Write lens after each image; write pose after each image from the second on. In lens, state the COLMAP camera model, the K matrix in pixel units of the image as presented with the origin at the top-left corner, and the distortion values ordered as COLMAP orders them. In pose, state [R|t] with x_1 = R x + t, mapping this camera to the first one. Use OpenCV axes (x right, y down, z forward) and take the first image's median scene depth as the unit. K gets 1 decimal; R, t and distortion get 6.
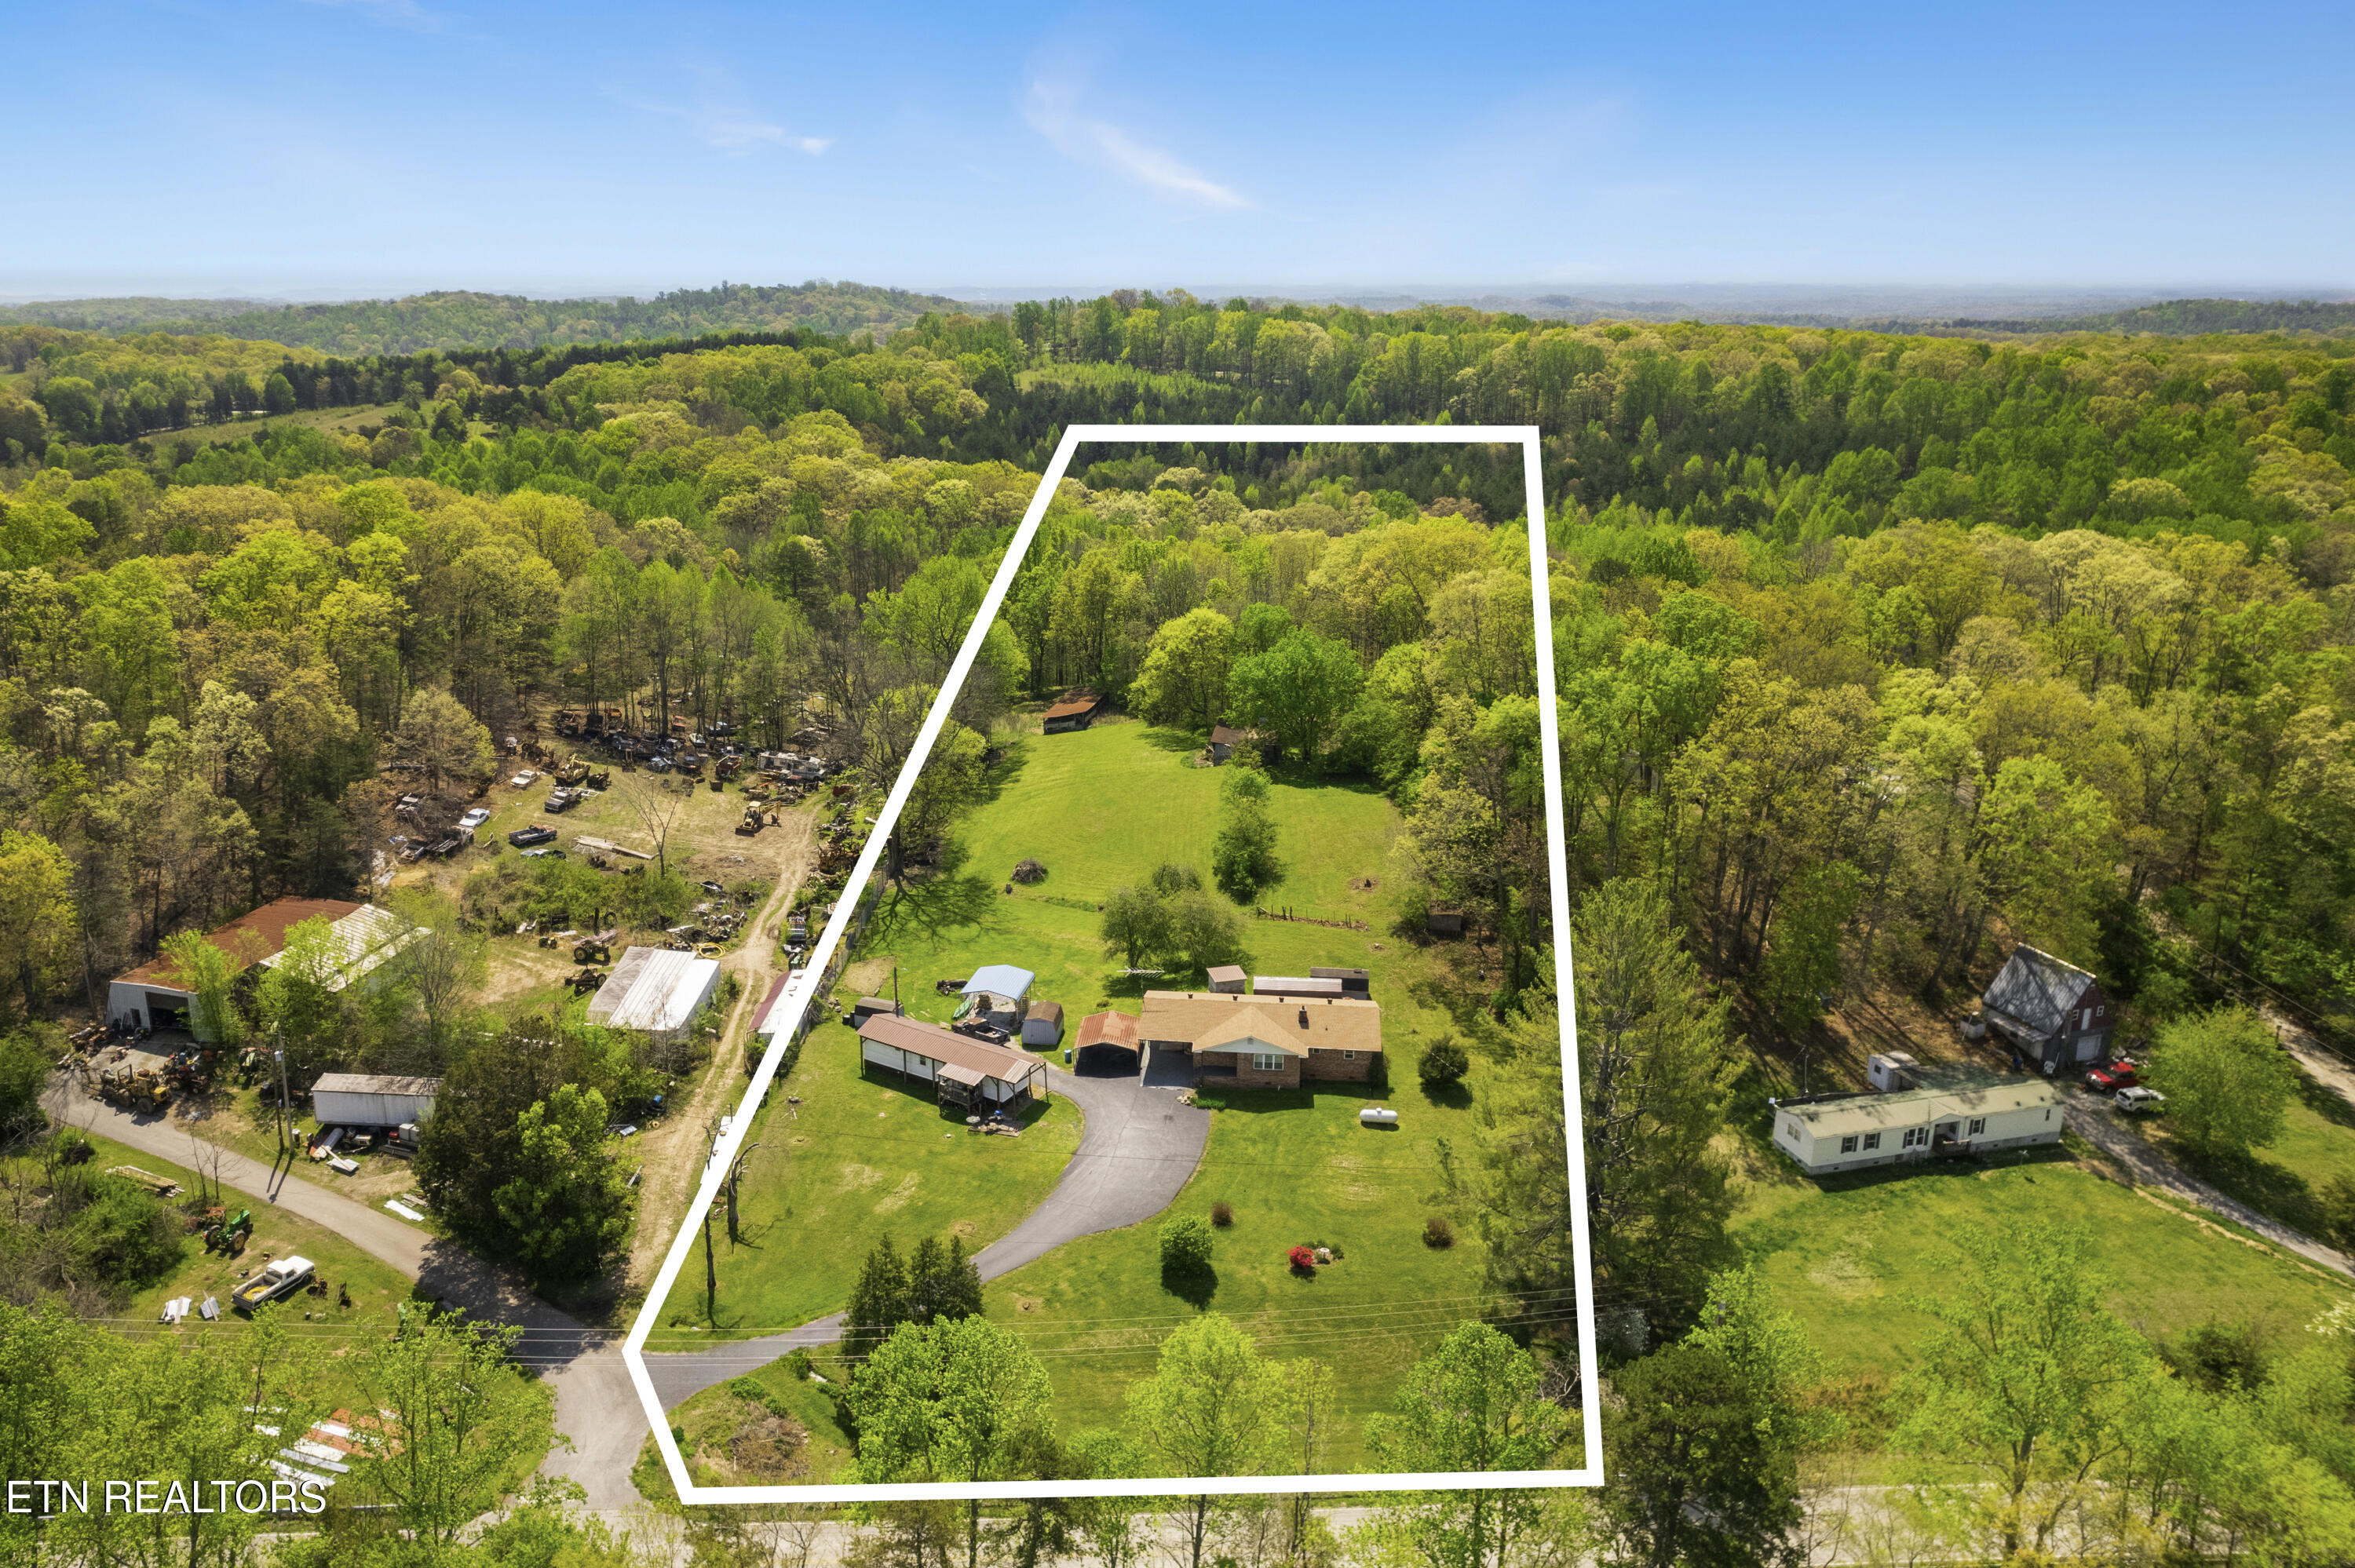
lens RADIAL K [[1687.5, 0, 1052.0], [0, 1687.5, 684.6], [0, 0, 1]] dist [-0.040666, 0.001481]
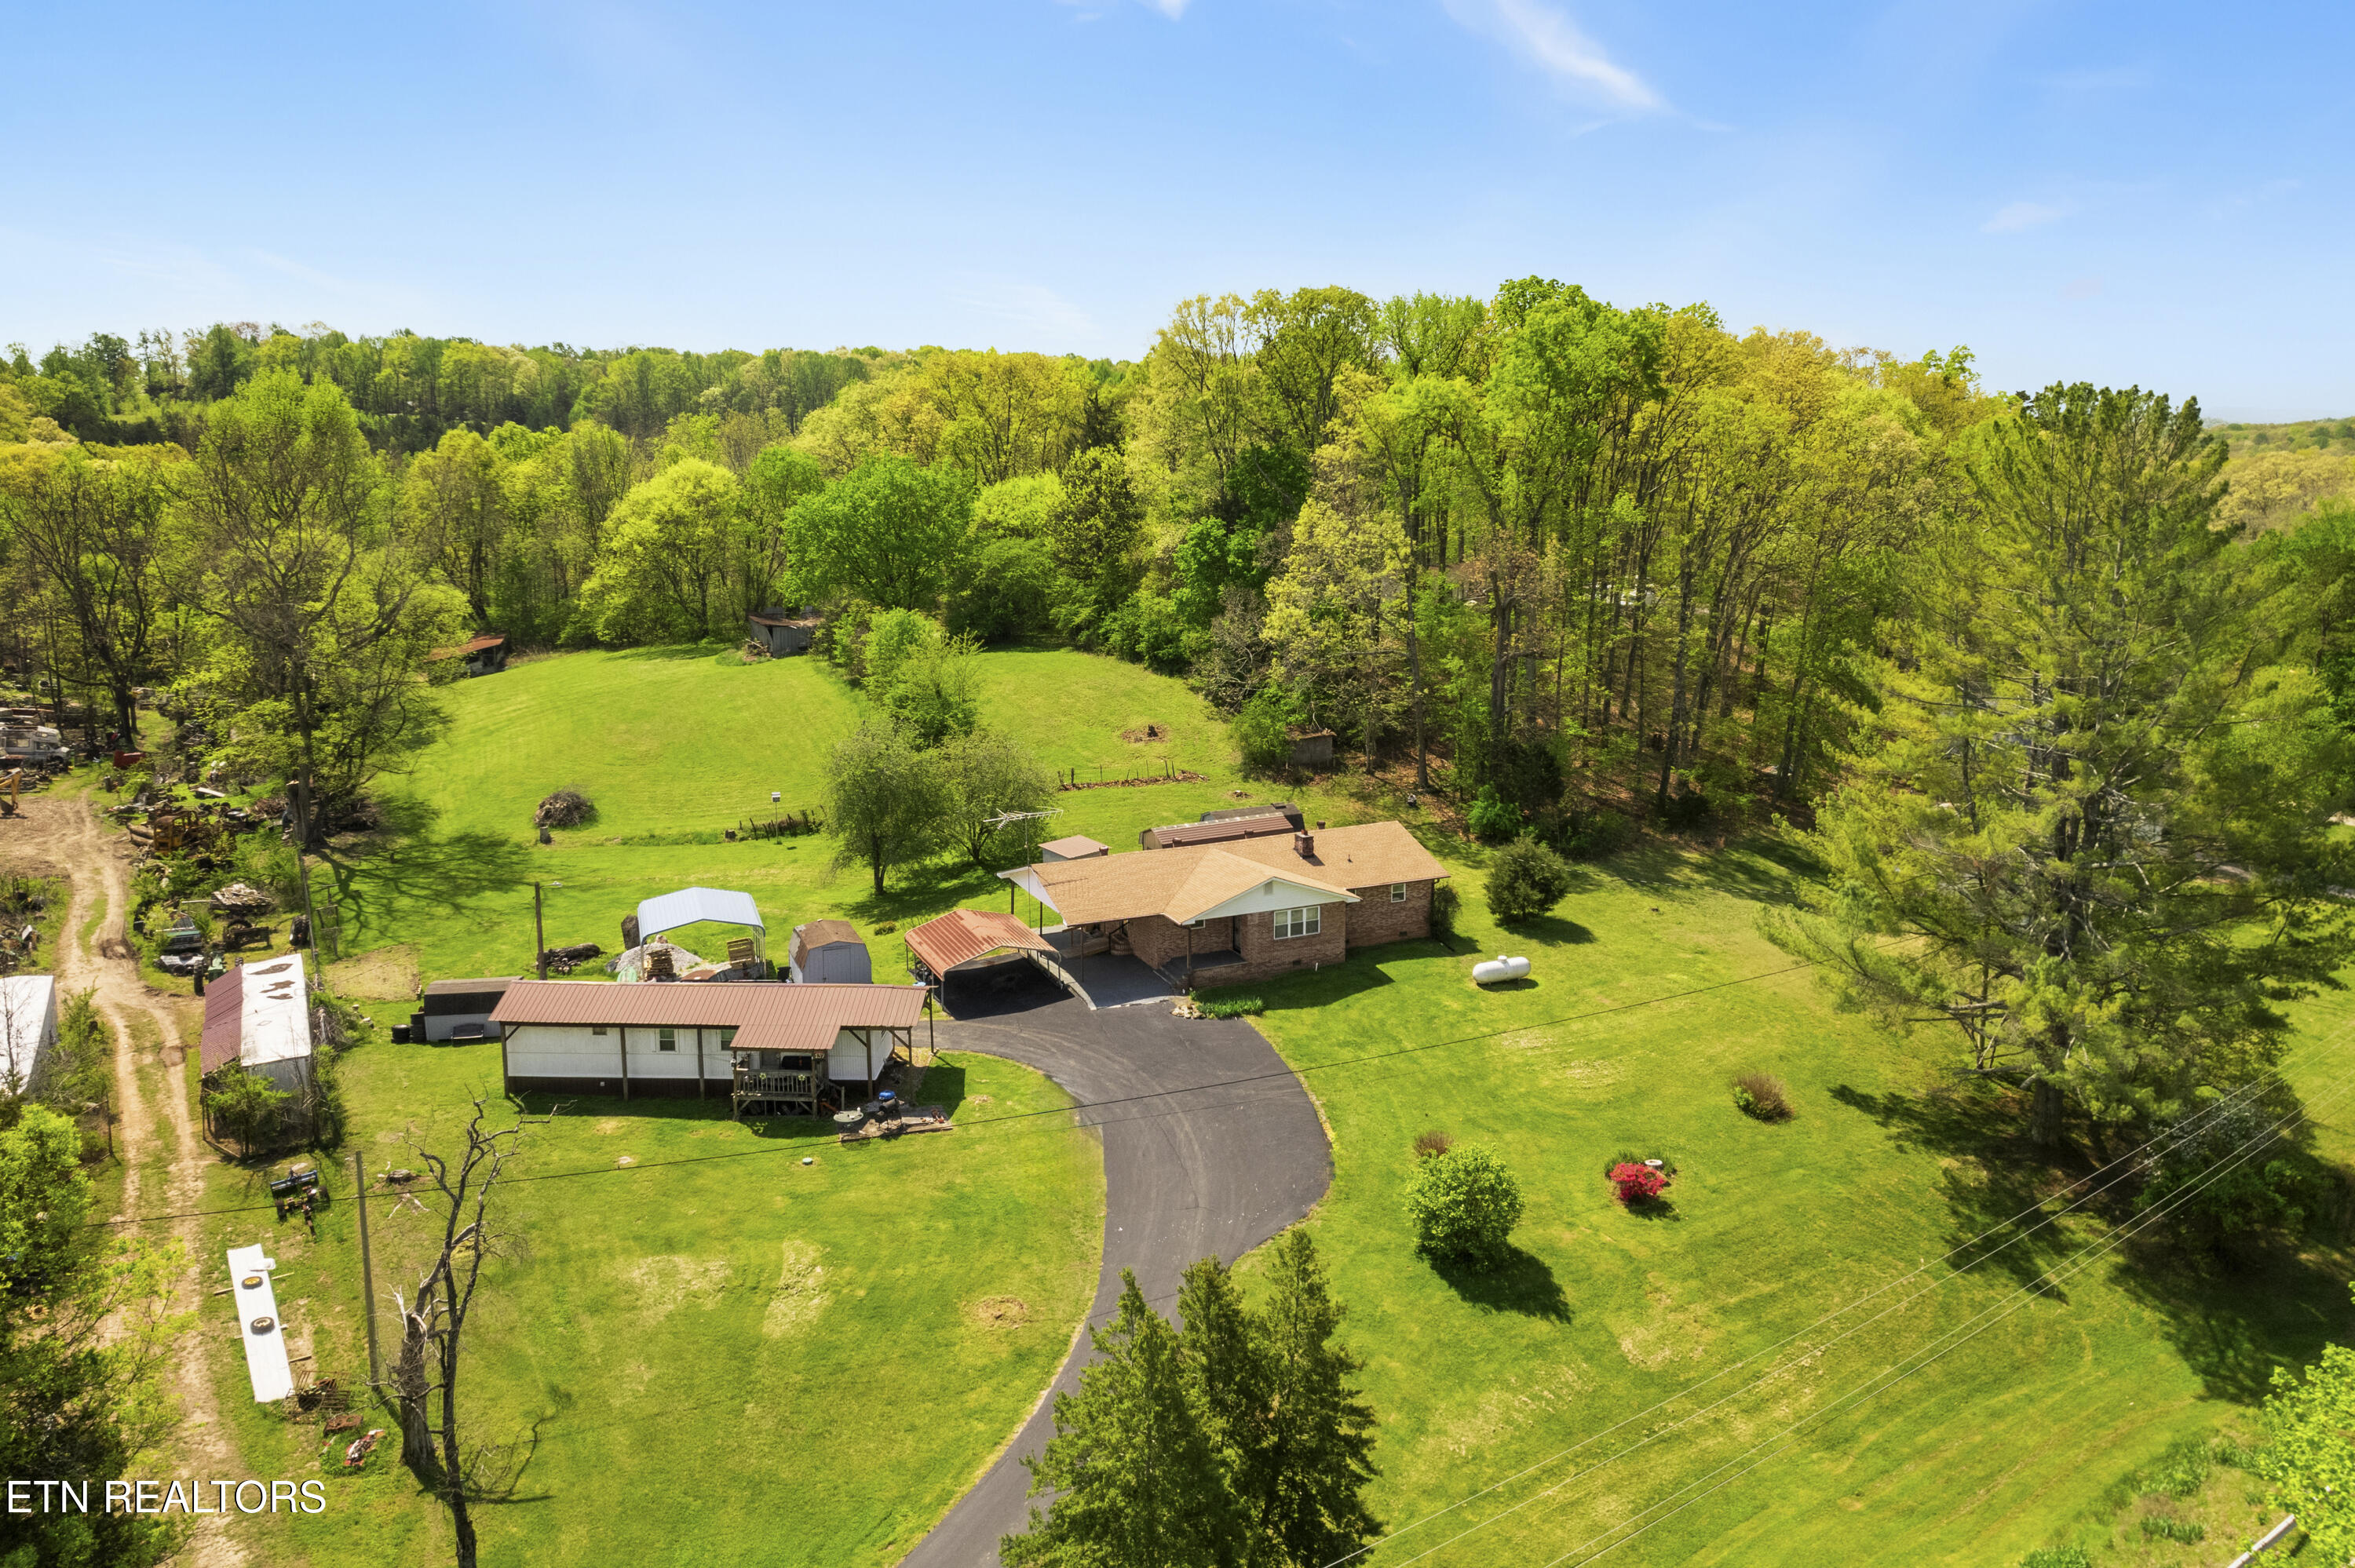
lens RADIAL K [[1813.5, 0, 1180.1], [0, 1813.5, 626.7], [0, 0, 1]] dist [-0.061109, 0.048189]
pose [[0.848248, -0.064584, 0.525647, -0.193483], [0.123110, 0.989393, -0.077104, 0.151408], [-0.515092, 0.130115, 0.847201, 0.445569]]
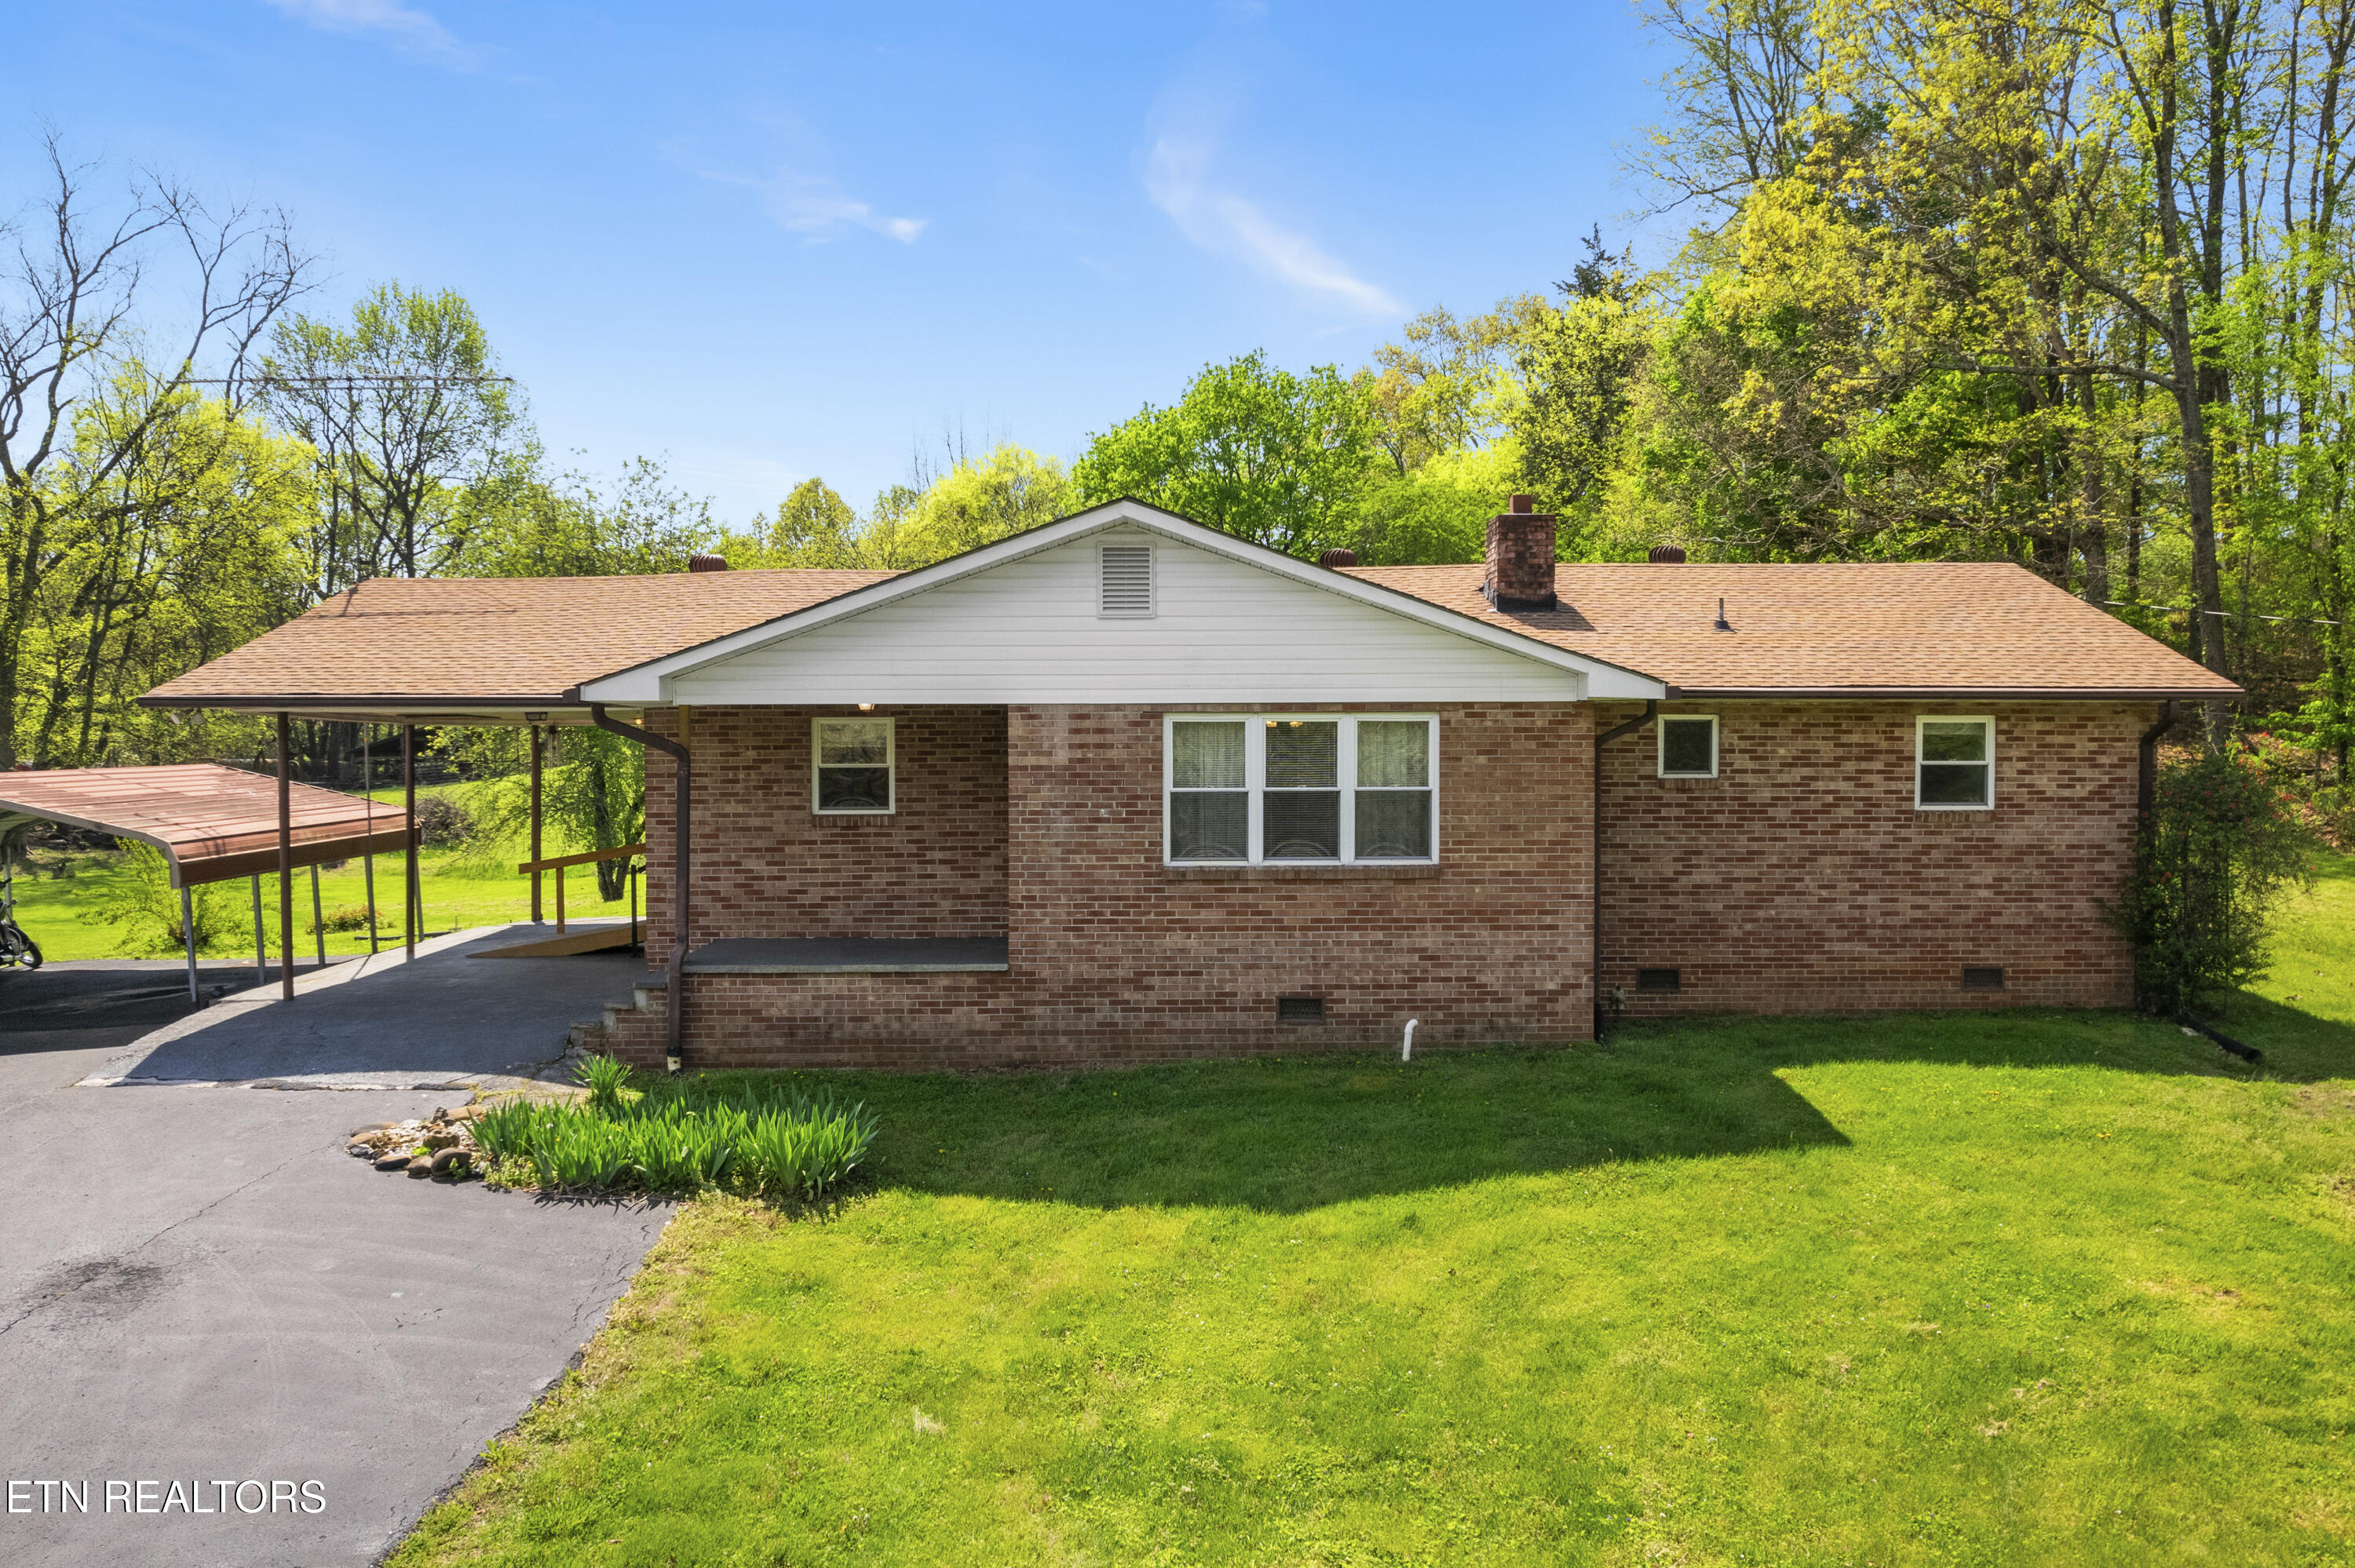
lens RADIAL K [[1898.2, 0, 1178.8], [0, 1898.2, 808.2], [0, 0, 1]] dist [-0.044265, 0.004947]
pose [[0.990051, -0.006801, 0.140546, 0.093437], [0.034488, 0.980093, -0.195522, 0.223504], [-0.136418, 0.198424, 0.970576, 0.794779]]
